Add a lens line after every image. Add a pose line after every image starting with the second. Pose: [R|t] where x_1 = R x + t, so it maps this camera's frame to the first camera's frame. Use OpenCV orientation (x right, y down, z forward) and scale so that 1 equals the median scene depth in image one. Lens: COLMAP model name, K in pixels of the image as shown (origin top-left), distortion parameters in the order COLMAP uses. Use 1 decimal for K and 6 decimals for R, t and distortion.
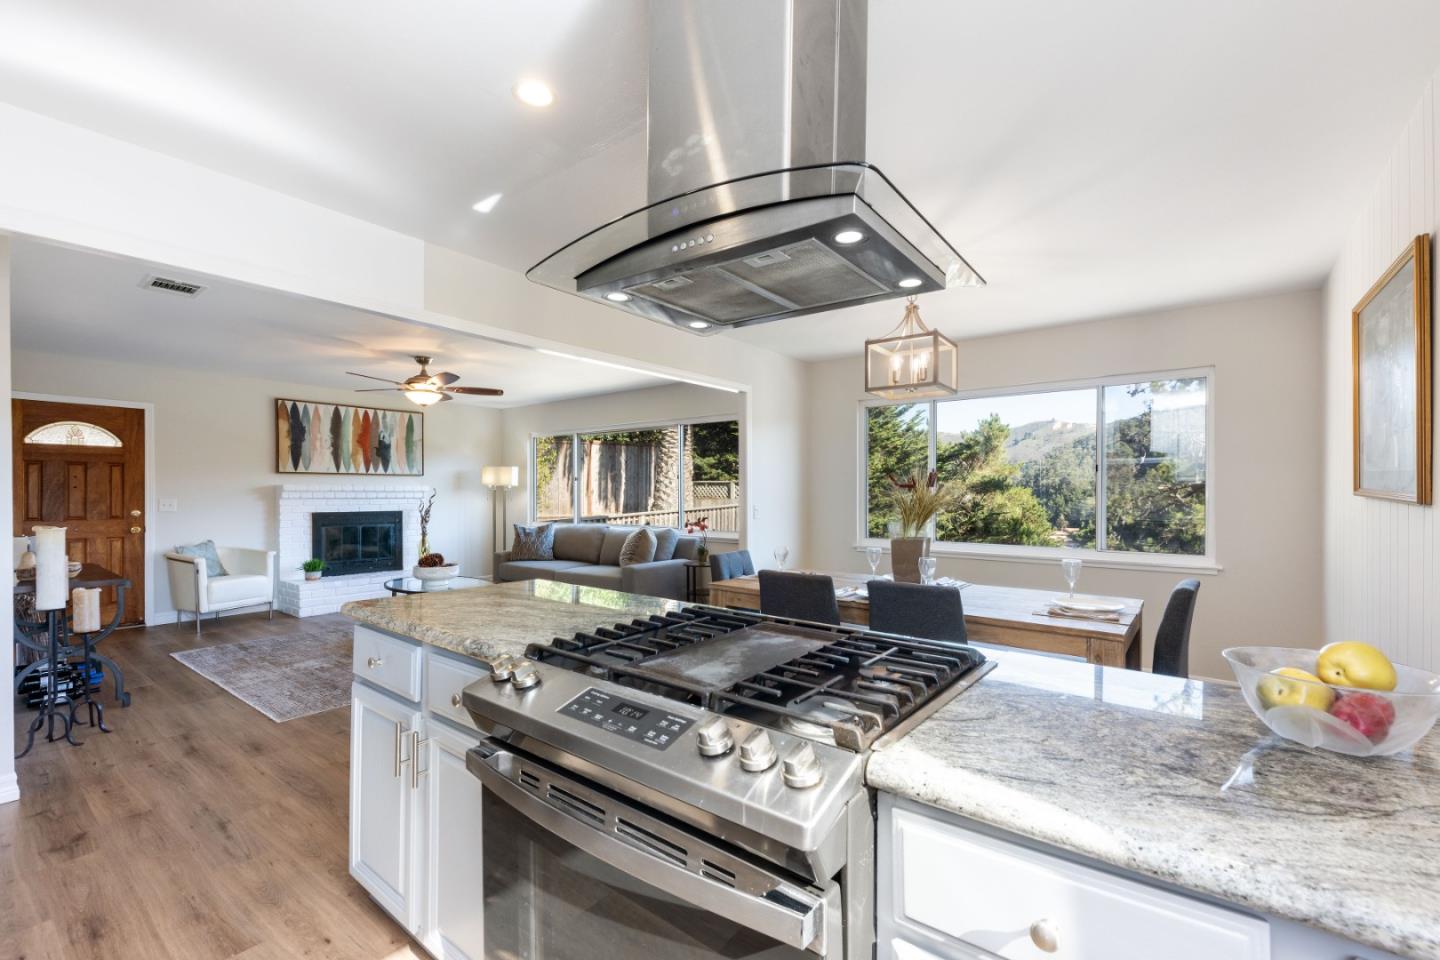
lens RADIAL K [[614.1, 0, 728.6], [0, 614.1, 494.6], [0, 0, 1]] dist [-0.000267, -0.002366]
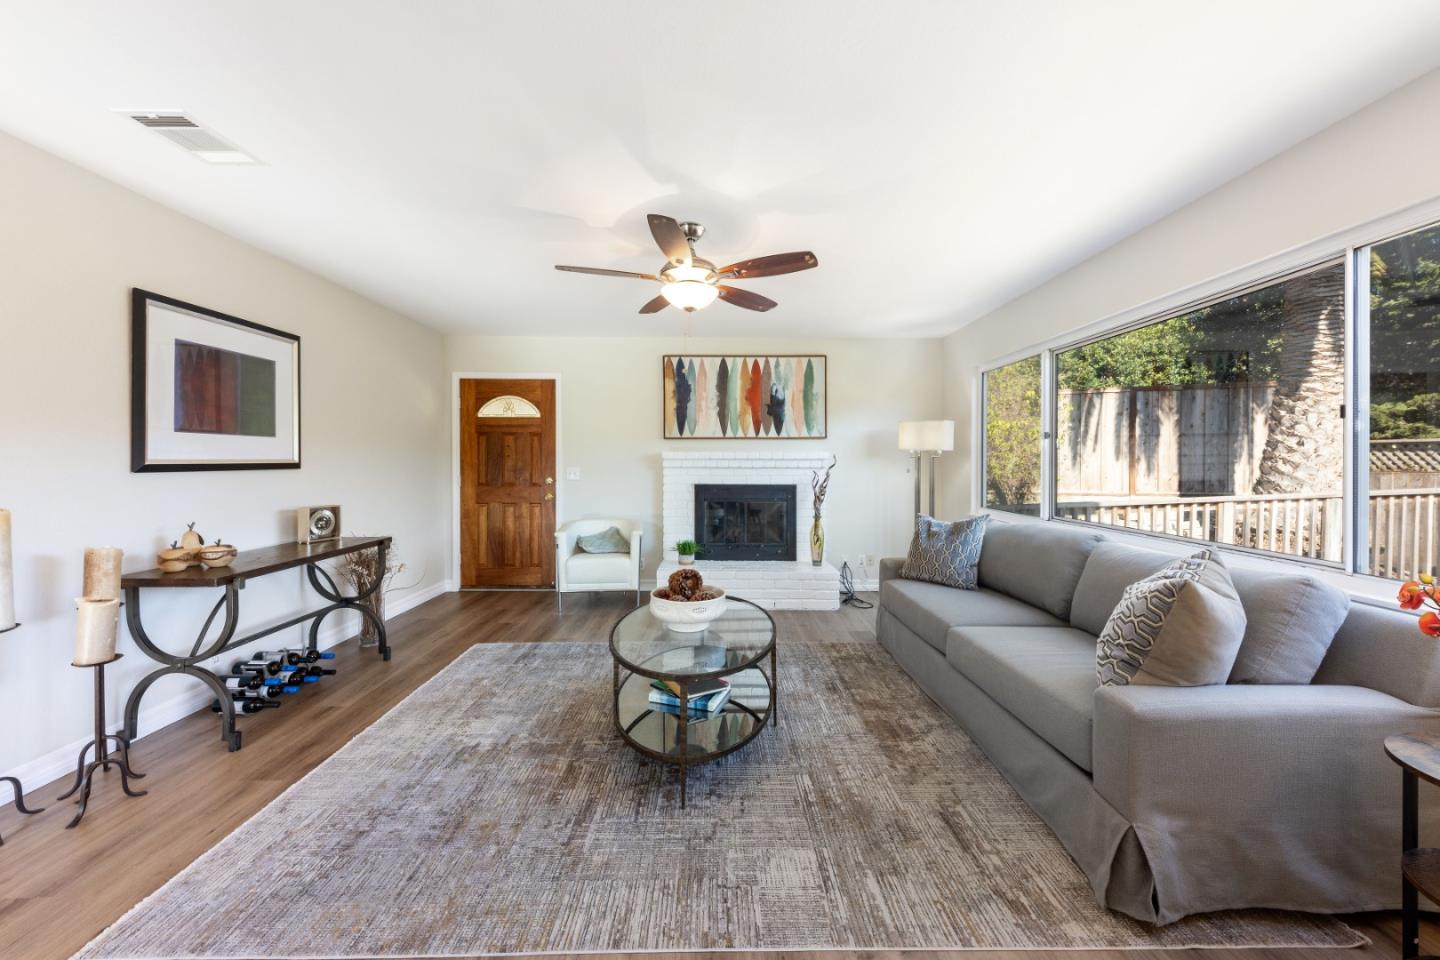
lens RADIAL K [[542.1, 0, 725.9], [0, 542.1, 466.5], [0, 0, 1]] dist [0.011524, -0.000514]
pose [[0.620833, 0.007646, -0.783906, -0.056974], [-0.003630, 0.999970, 0.006879, -0.000790], [0.783934, -0.001425, 0.620842, 0.561644]]
